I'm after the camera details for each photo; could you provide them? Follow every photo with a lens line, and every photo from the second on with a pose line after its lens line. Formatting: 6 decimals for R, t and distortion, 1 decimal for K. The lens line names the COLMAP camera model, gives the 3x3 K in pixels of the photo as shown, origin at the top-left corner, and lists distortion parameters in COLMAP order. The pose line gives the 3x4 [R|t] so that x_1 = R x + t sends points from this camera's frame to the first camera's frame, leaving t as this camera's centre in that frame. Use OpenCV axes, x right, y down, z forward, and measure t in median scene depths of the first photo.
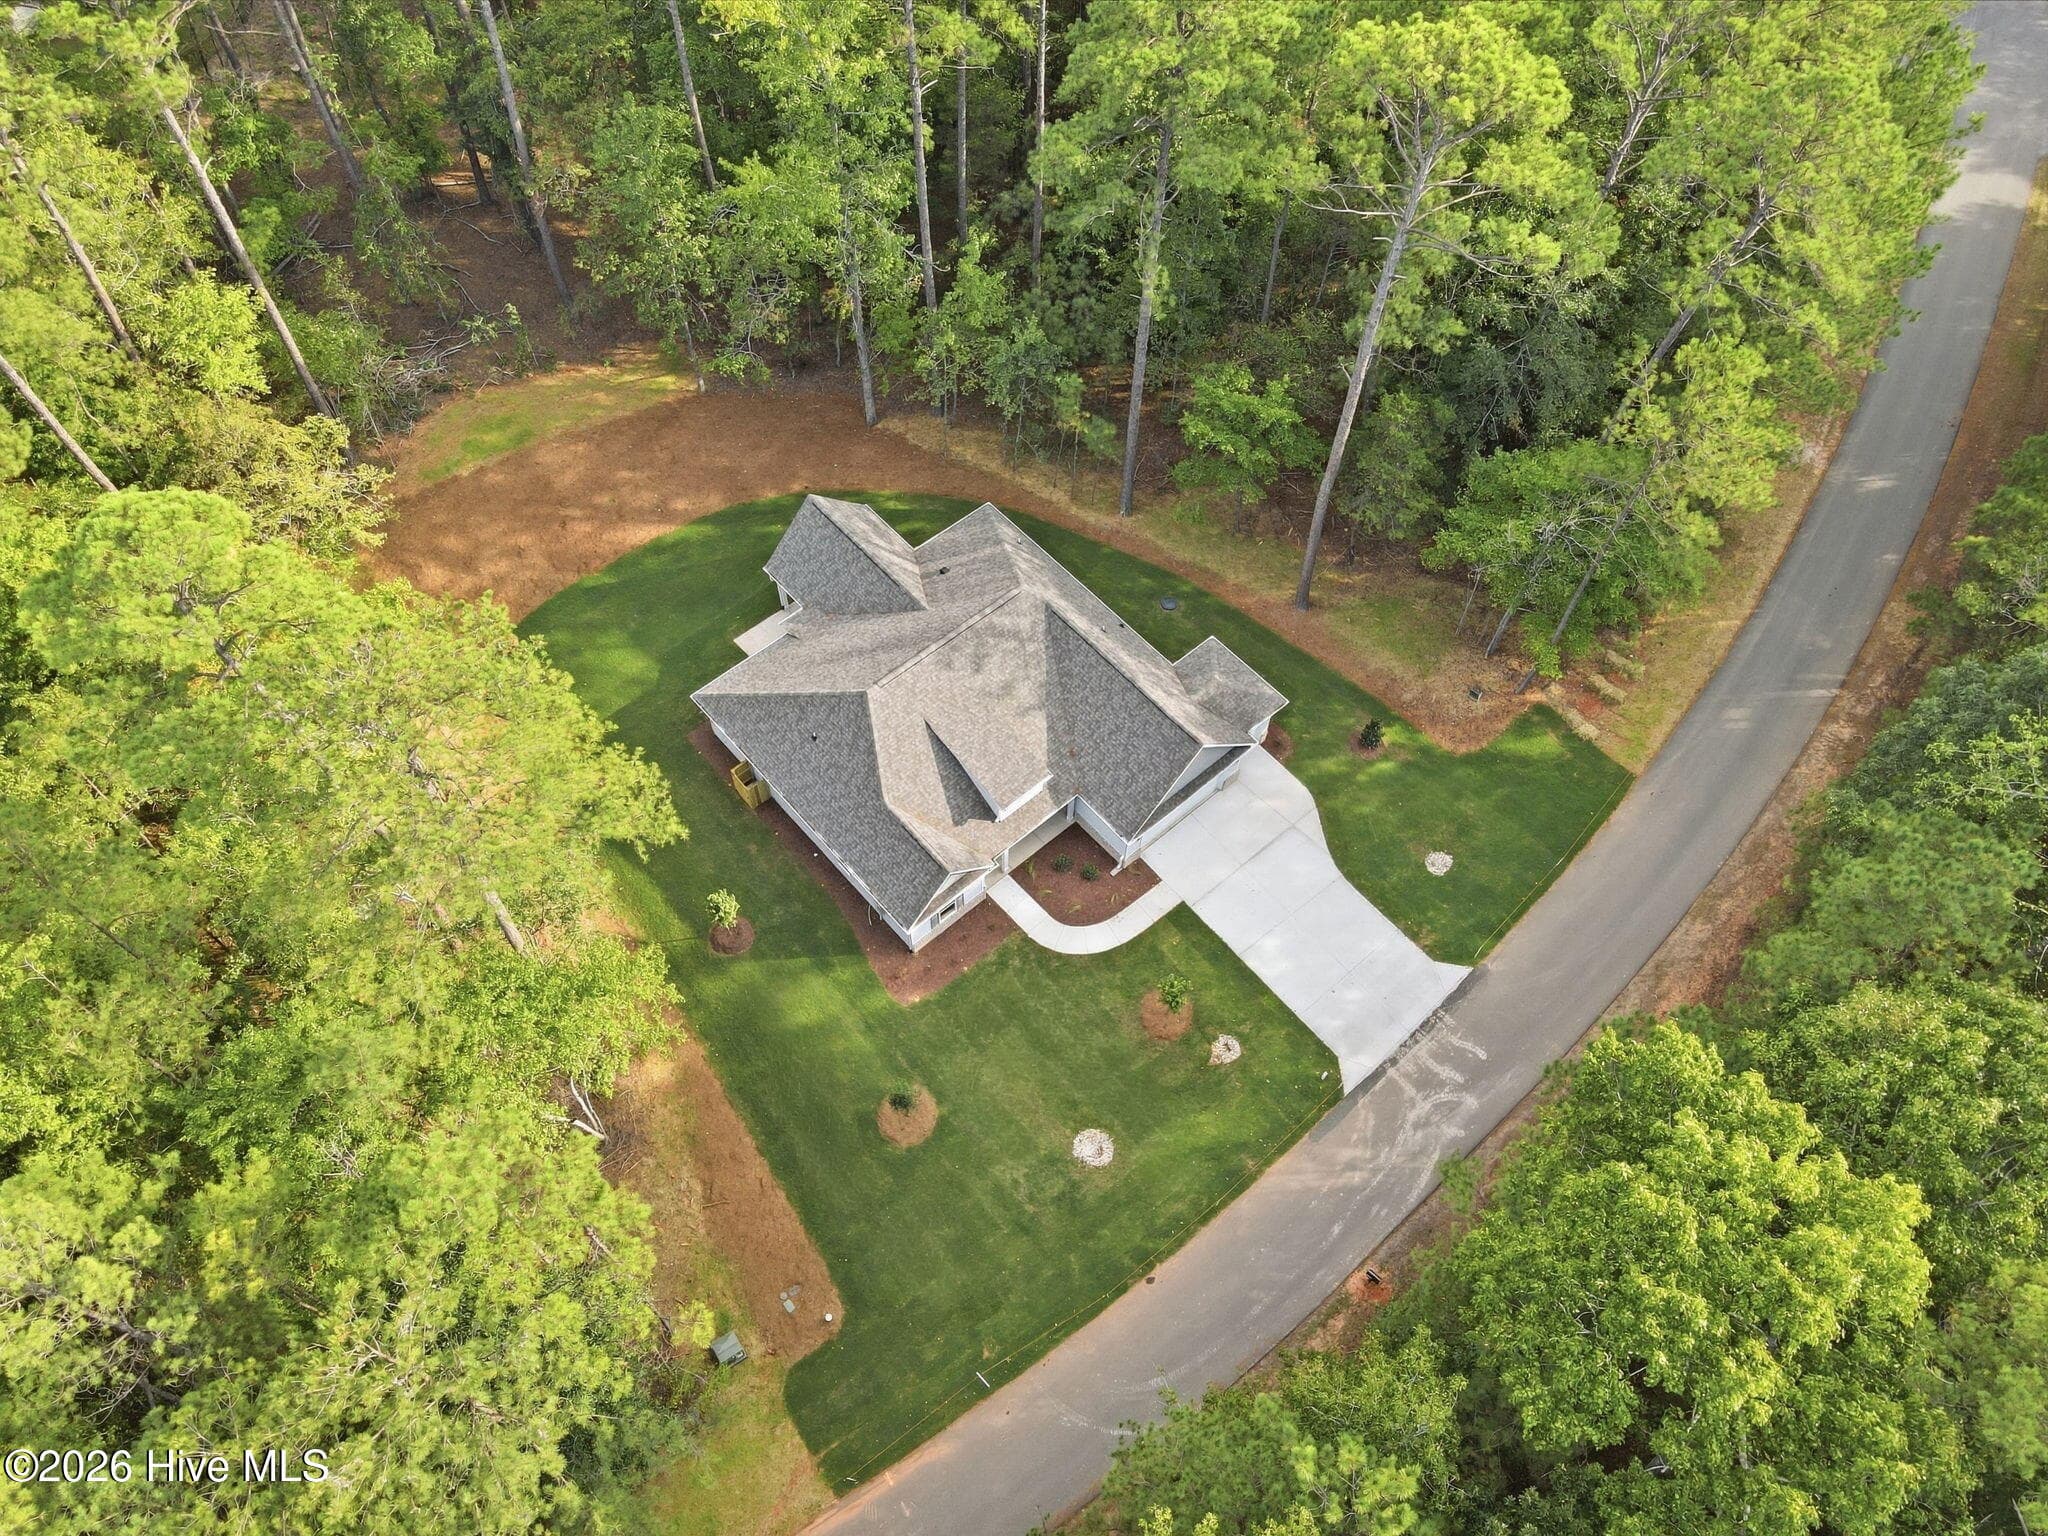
lens RADIAL K [[1487.4, 0, 1024.0], [0, 1487.4, 768.0], [0, 0, 1]] dist [-0.000253, -0.000127]
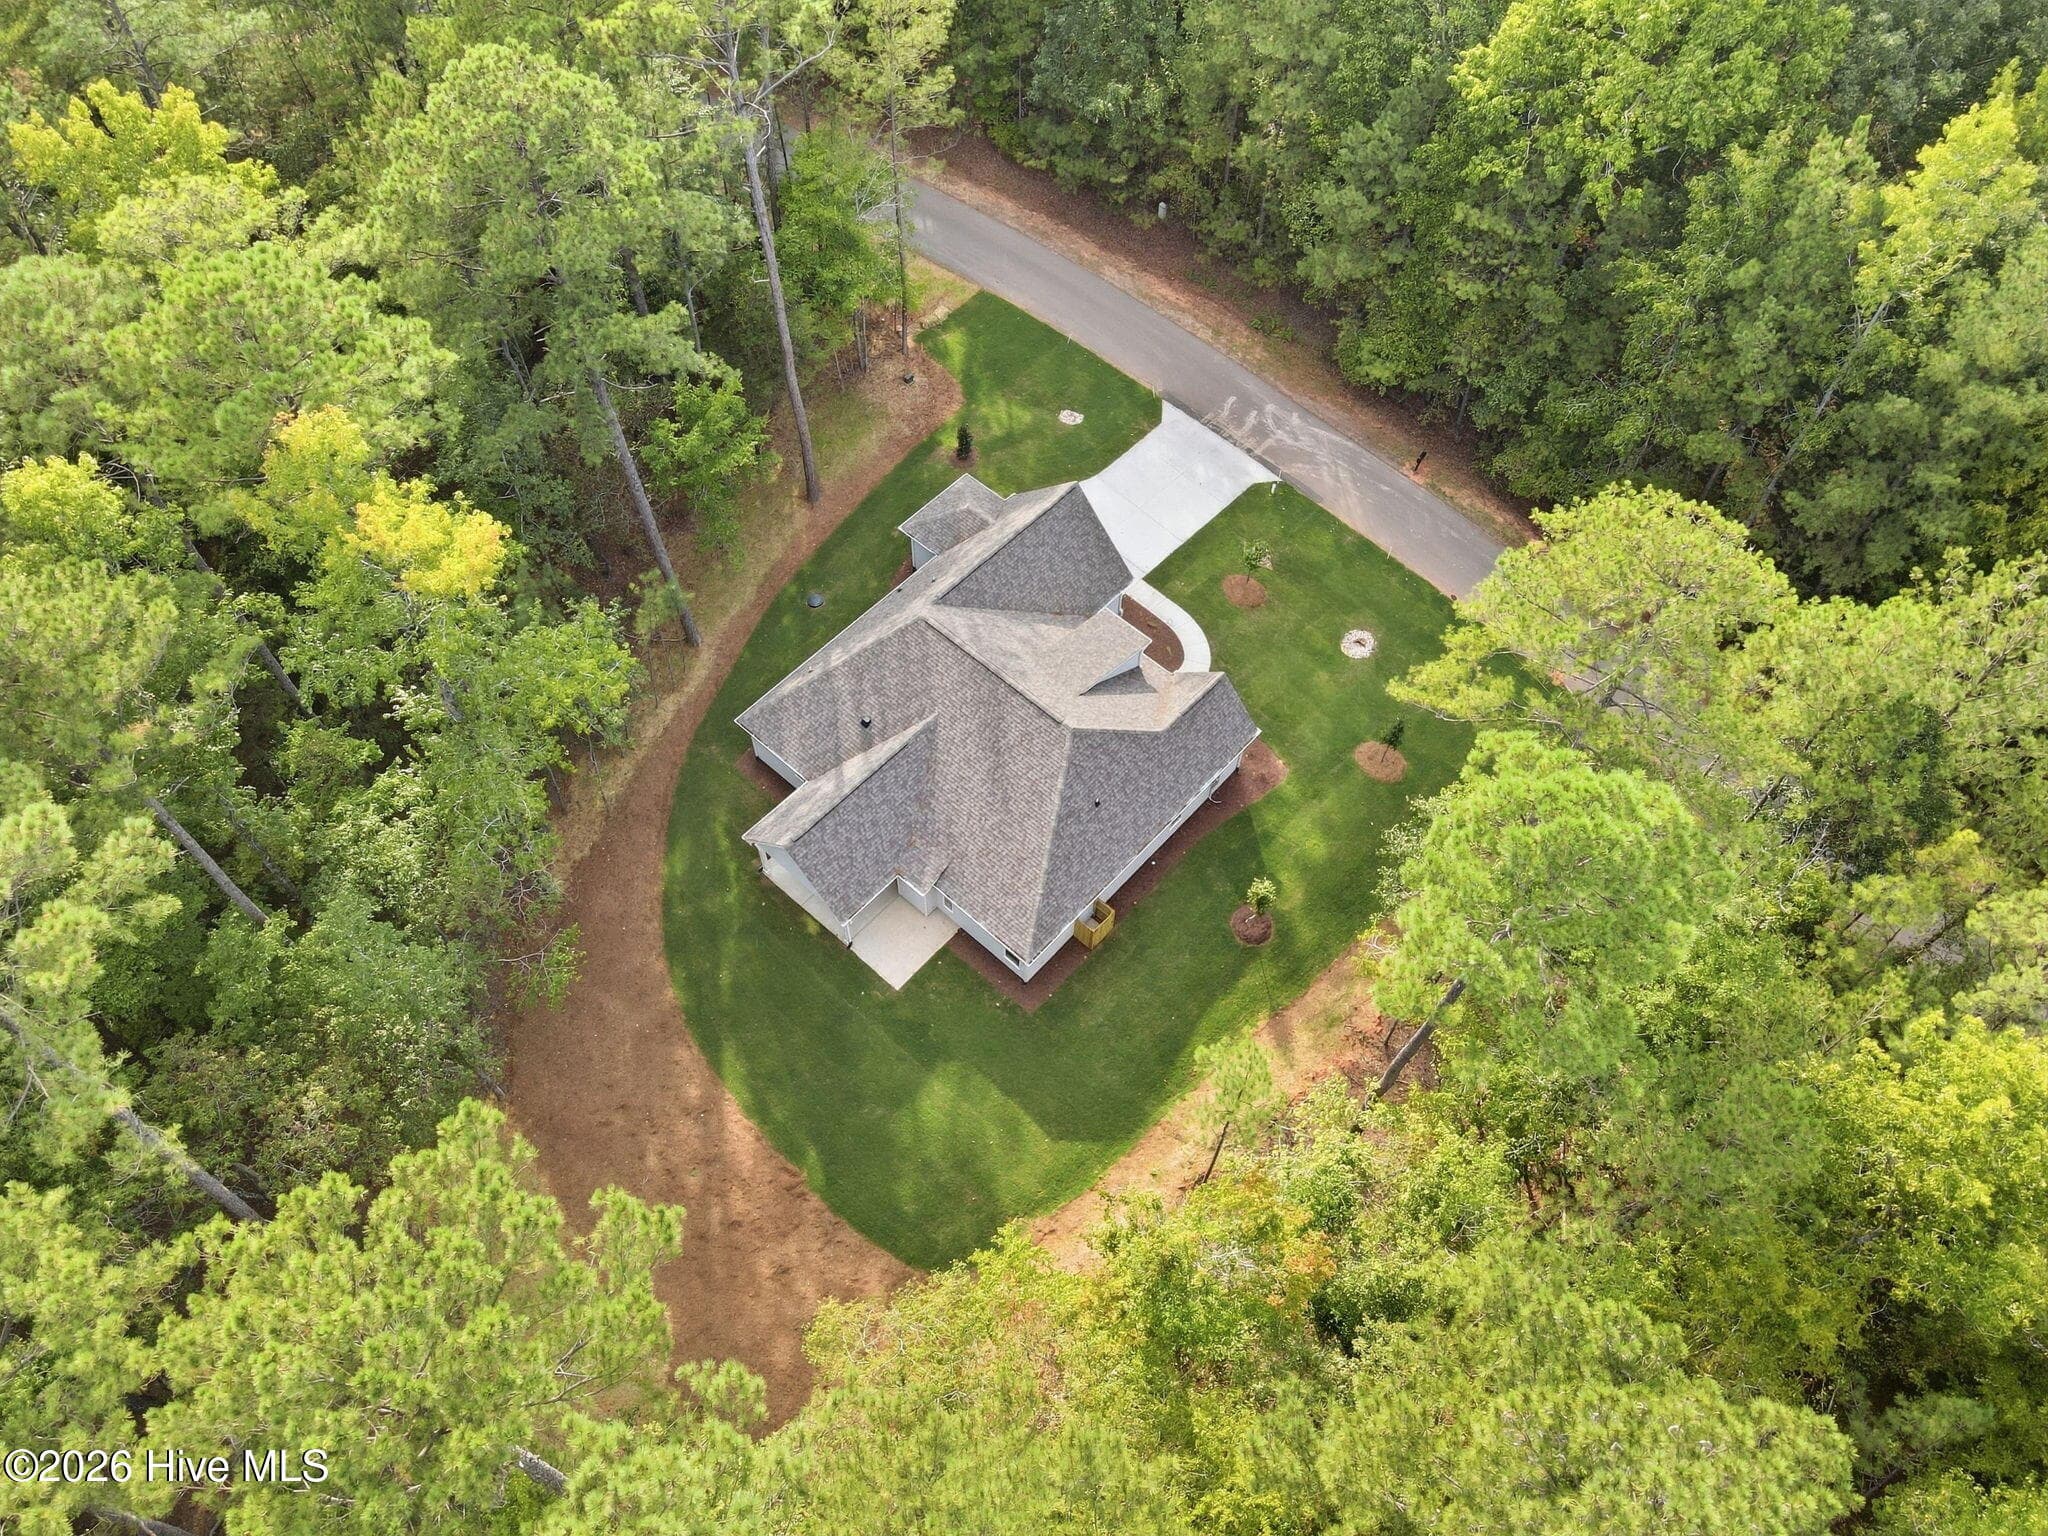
lens RADIAL K [[1487.4, 0, 1024.0], [0, 1487.4, 768.0], [0, 0, 1]] dist [-0.000253, -0.000127]
pose [[-0.110127, -0.856083, 0.504970, -0.596710], [0.841746, 0.189833, 0.505399, -0.547947], [-0.528523, 0.480714, 0.699698, 0.322338]]
